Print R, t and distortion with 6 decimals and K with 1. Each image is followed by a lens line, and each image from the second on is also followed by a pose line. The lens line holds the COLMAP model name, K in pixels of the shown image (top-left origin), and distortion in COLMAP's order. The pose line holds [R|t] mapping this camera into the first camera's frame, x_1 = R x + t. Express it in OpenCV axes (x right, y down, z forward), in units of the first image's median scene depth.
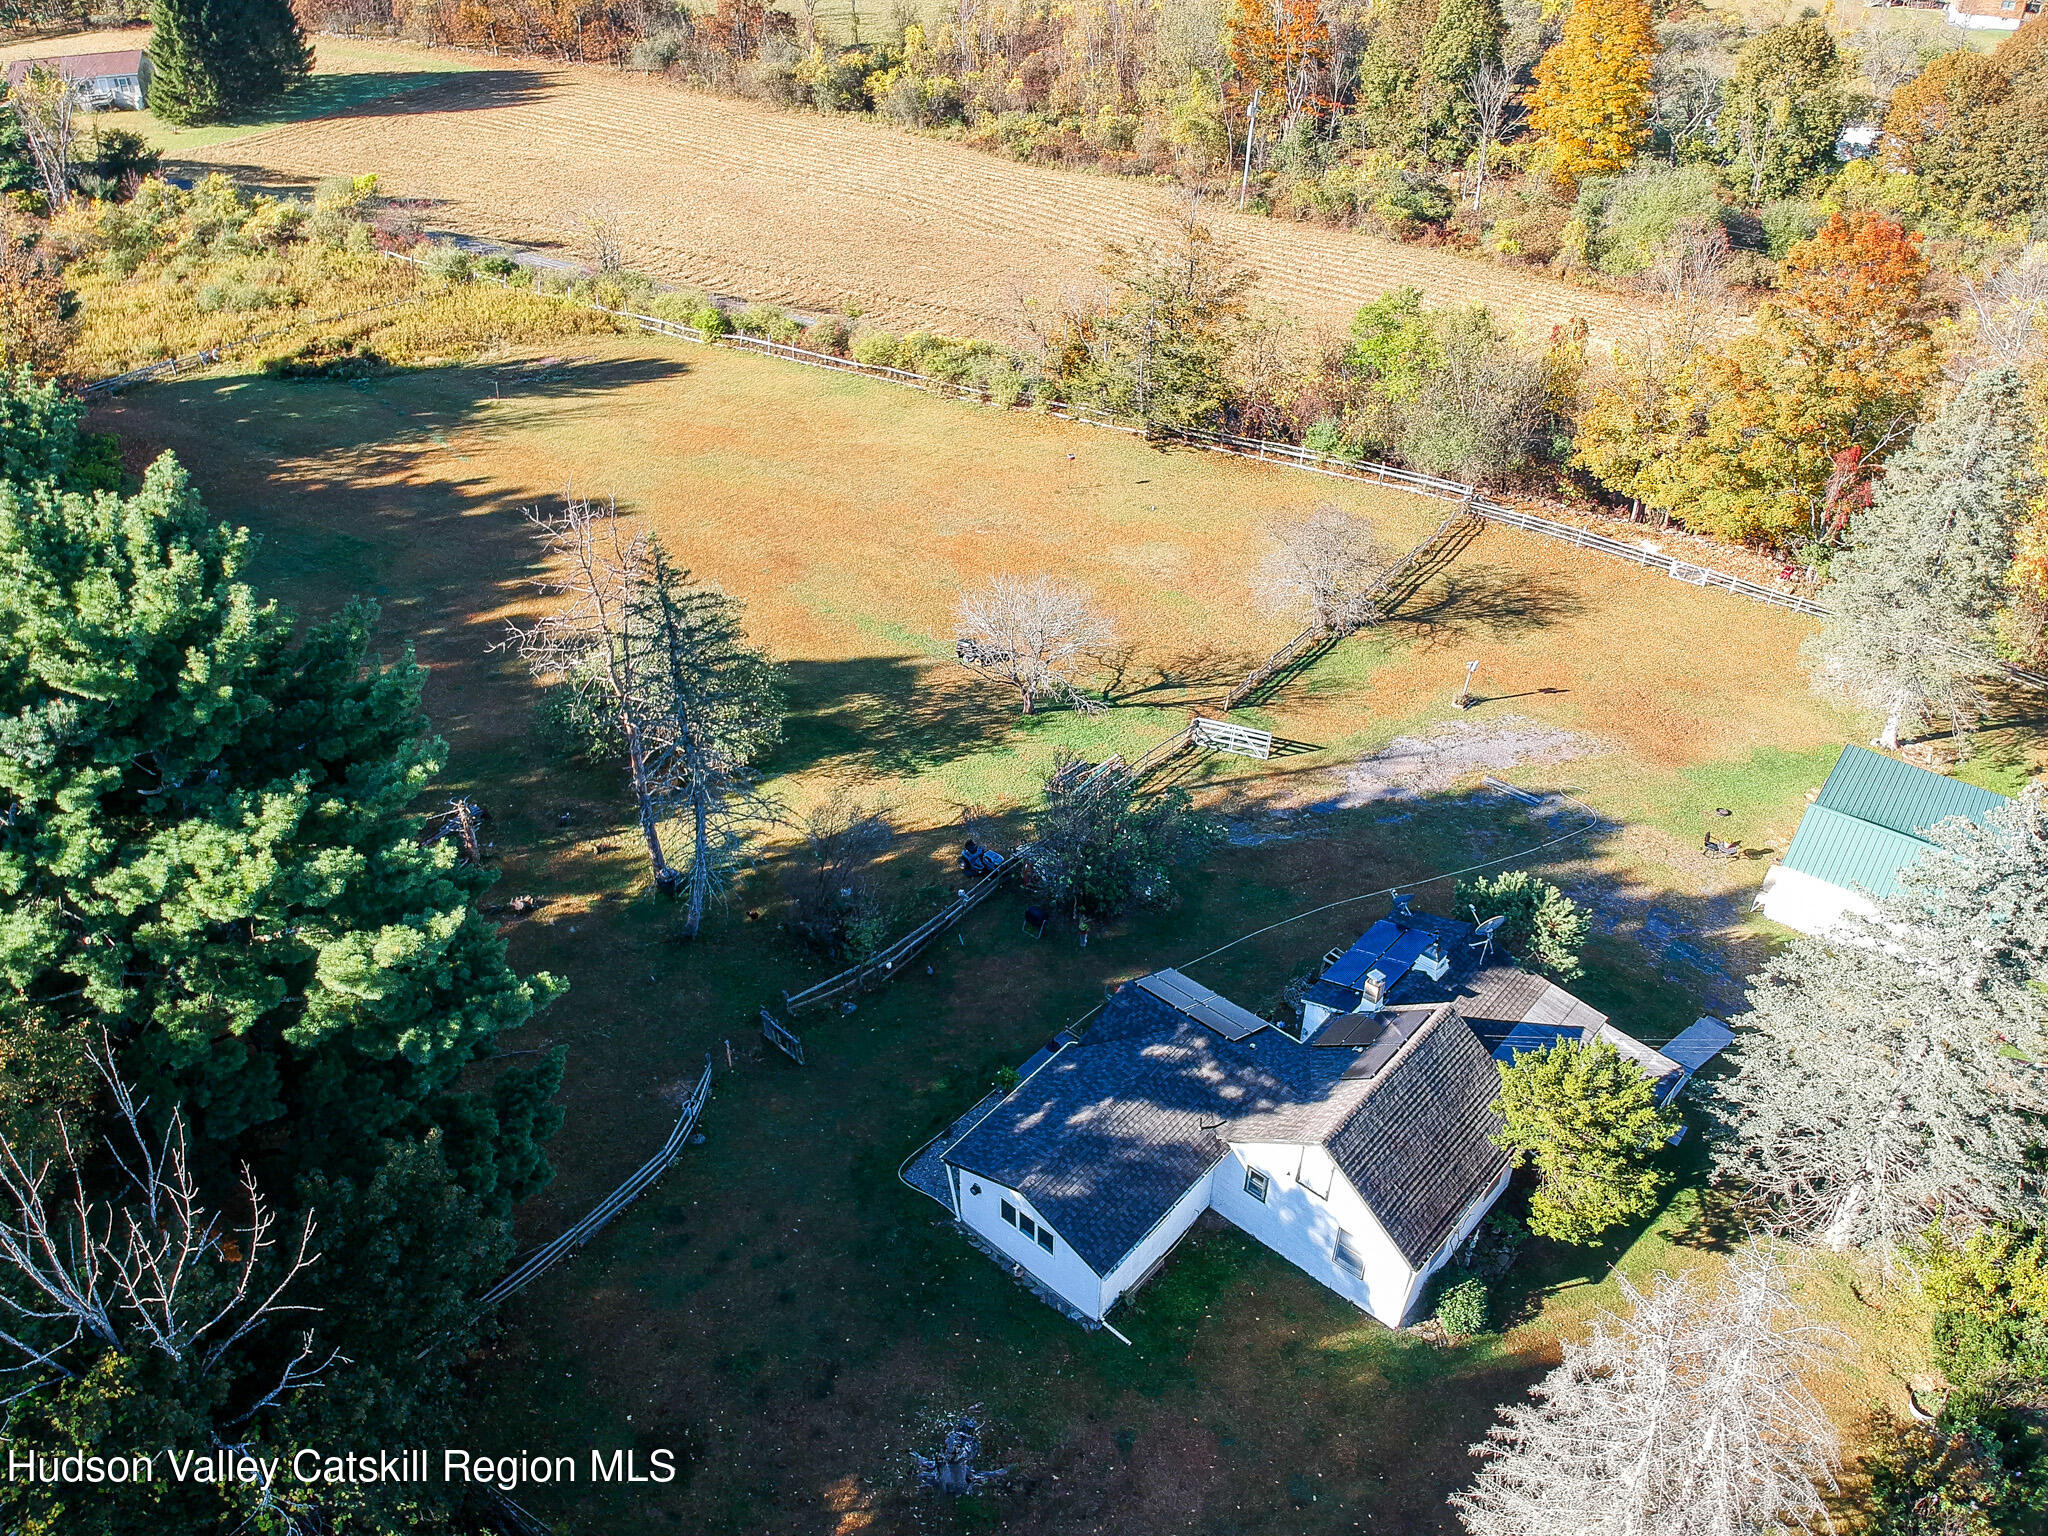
lens RADIAL K [[1563.1, 0, 921.4], [0, 1563.1, 767.3], [0, 0, 1]] dist [0.082276, -0.078533]
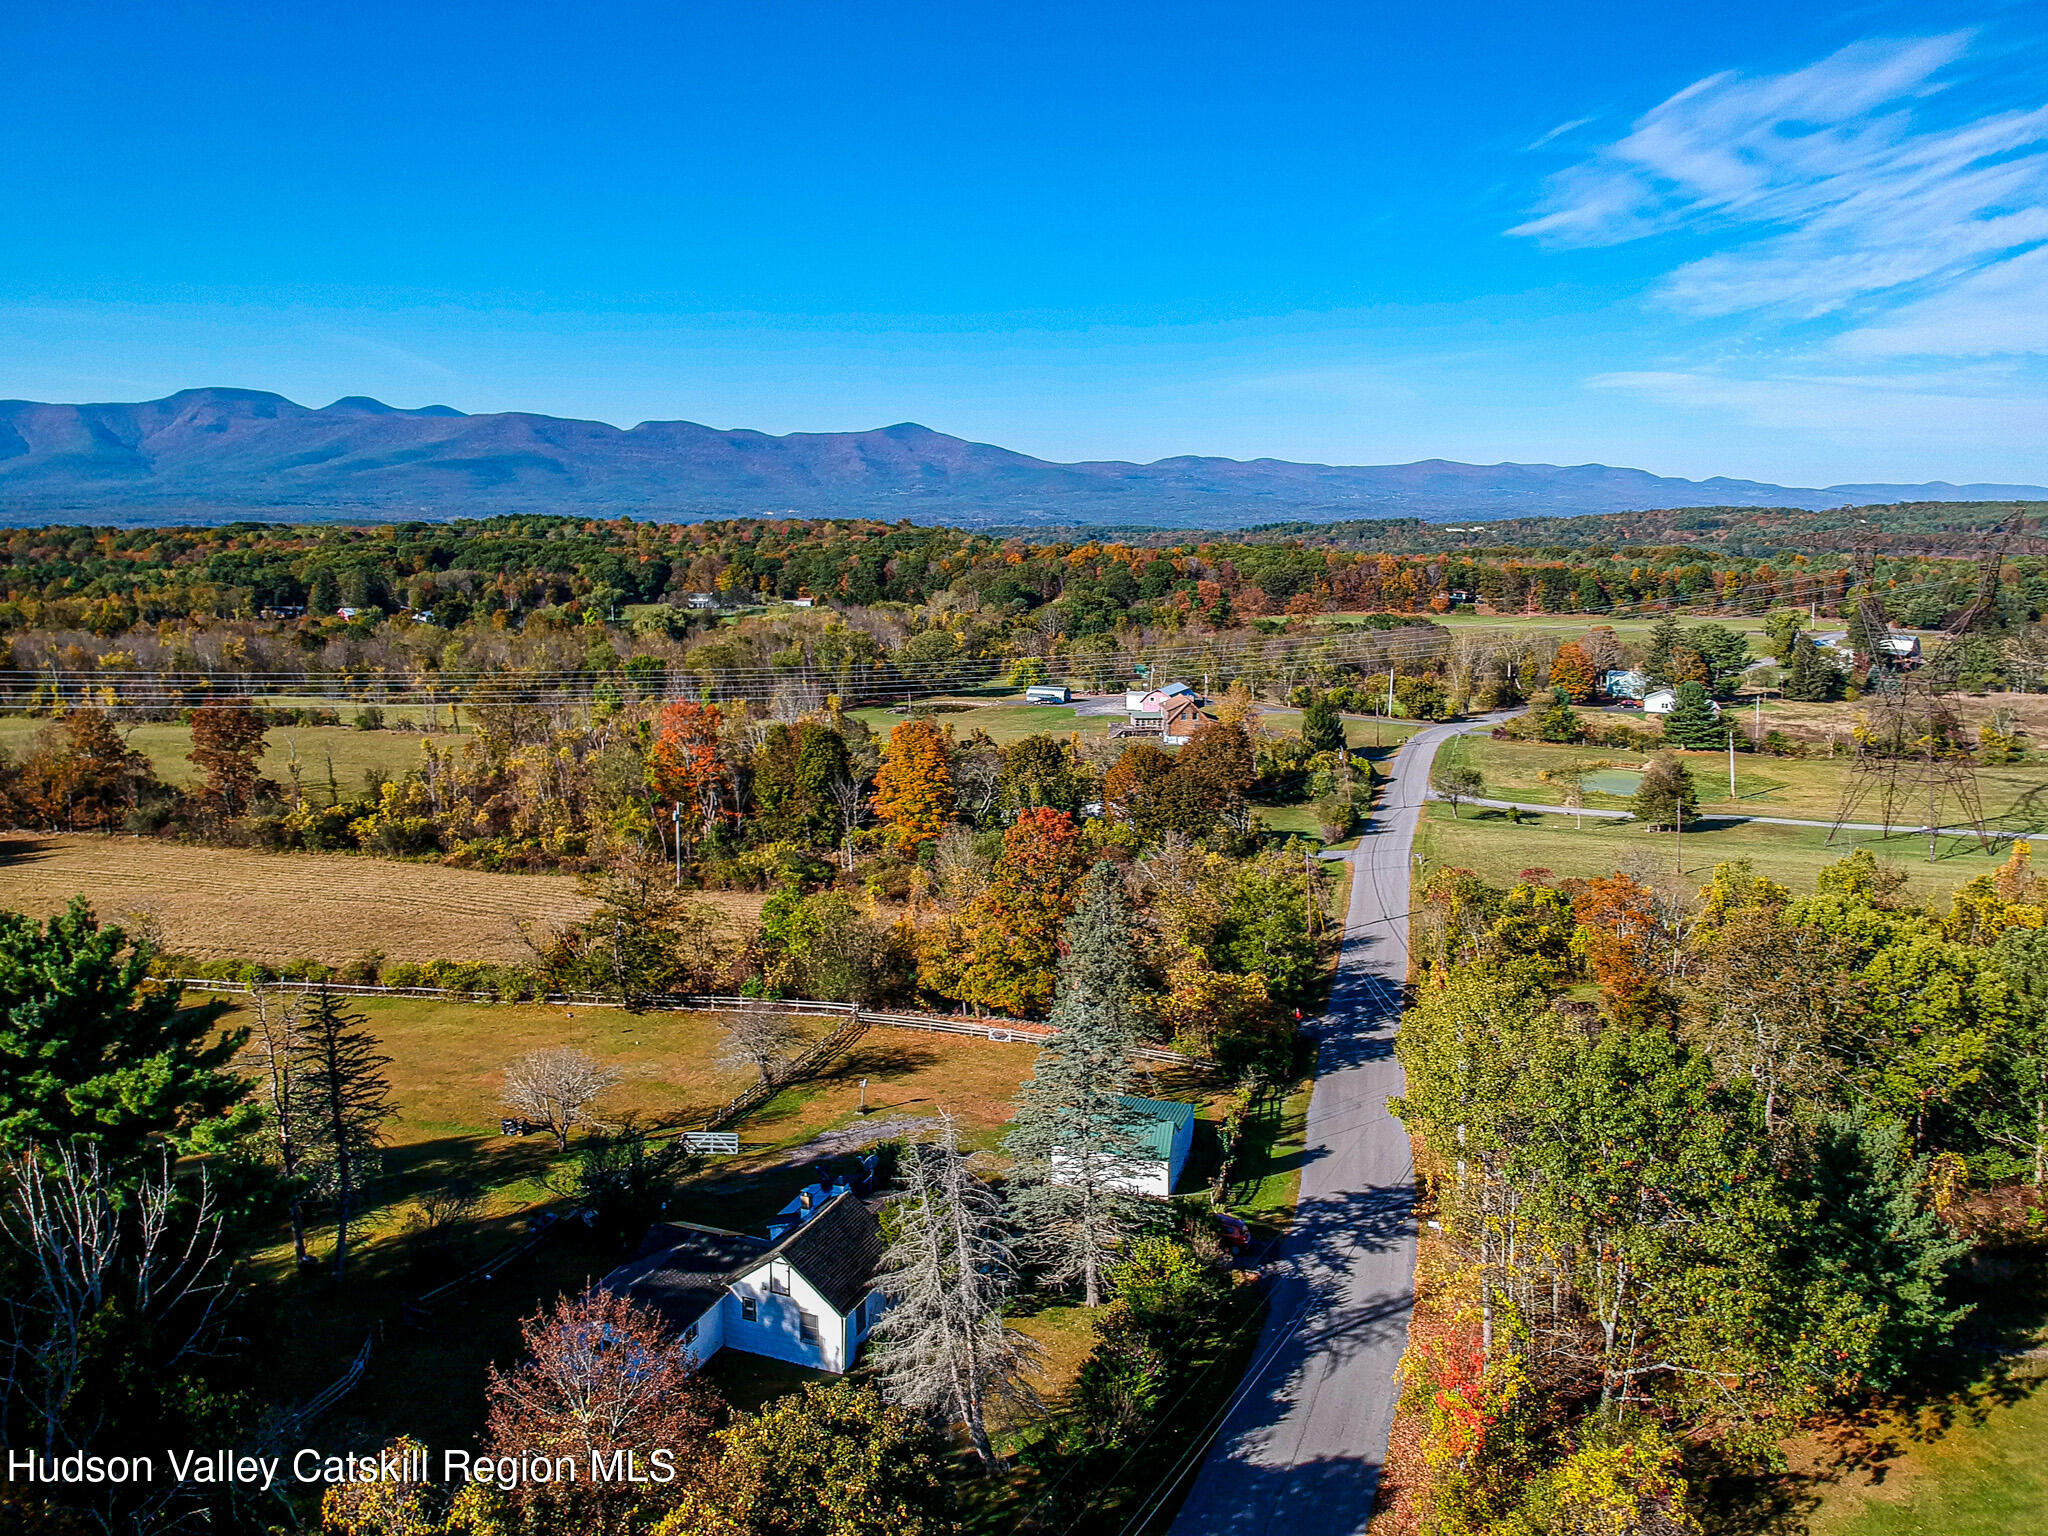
lens RADIAL K [[1563.1, 0, 921.4], [0, 1563.1, 767.3], [0, 0, 1]] dist [0.082276, -0.078533]
pose [[0.939802, -0.056205, 0.337064, -0.035967], [0.200276, 0.889809, -0.410035, 0.125625], [-0.276877, 0.452858, 0.847502, -0.178475]]
